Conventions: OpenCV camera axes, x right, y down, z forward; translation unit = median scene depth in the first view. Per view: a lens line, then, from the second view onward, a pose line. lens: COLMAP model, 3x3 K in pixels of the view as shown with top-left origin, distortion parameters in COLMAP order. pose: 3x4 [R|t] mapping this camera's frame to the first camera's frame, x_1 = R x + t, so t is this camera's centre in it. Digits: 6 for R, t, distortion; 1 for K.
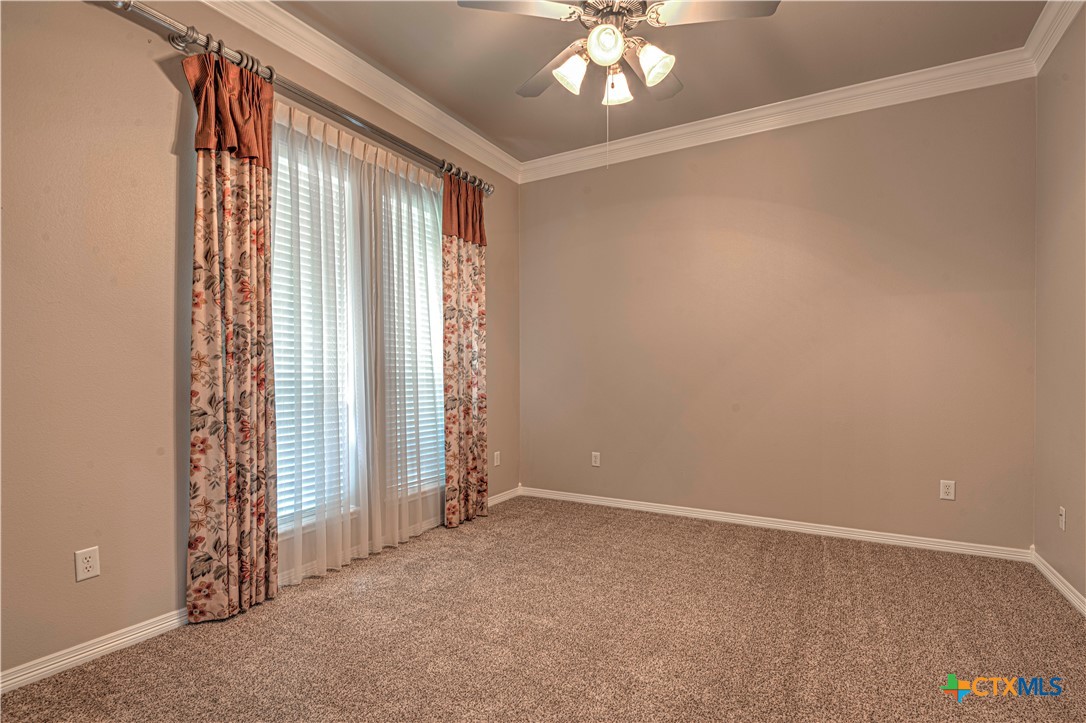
lens RADIAL K [[550.4, 0, 541.2], [0, 550.4, 364.5], [0, 0, 1]] dist [0.038670, -0.000687]
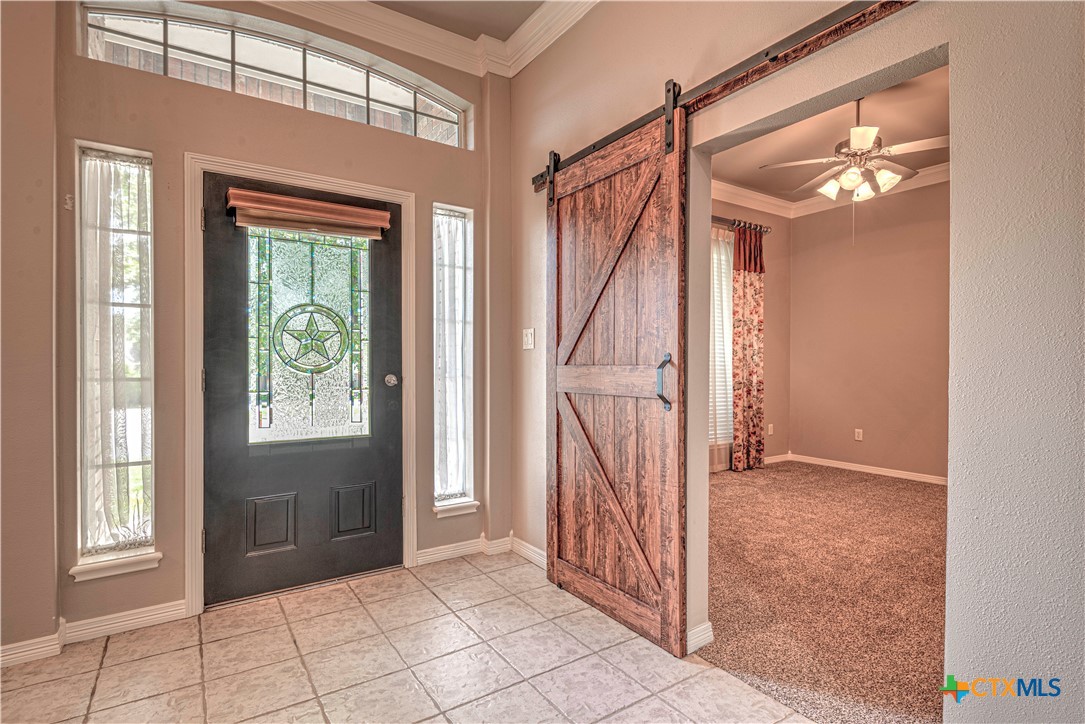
lens RADIAL K [[549.9, 0, 534.2], [0, 549.9, 365.9], [0, 0, 1]] dist [0.038670, -0.000687]
pose [[0.894596, 0.007844, -0.446808, 0.006136], [0.000627, 0.999823, 0.018807, -0.008665], [0.446876, -0.017105, 0.894432, -0.521729]]
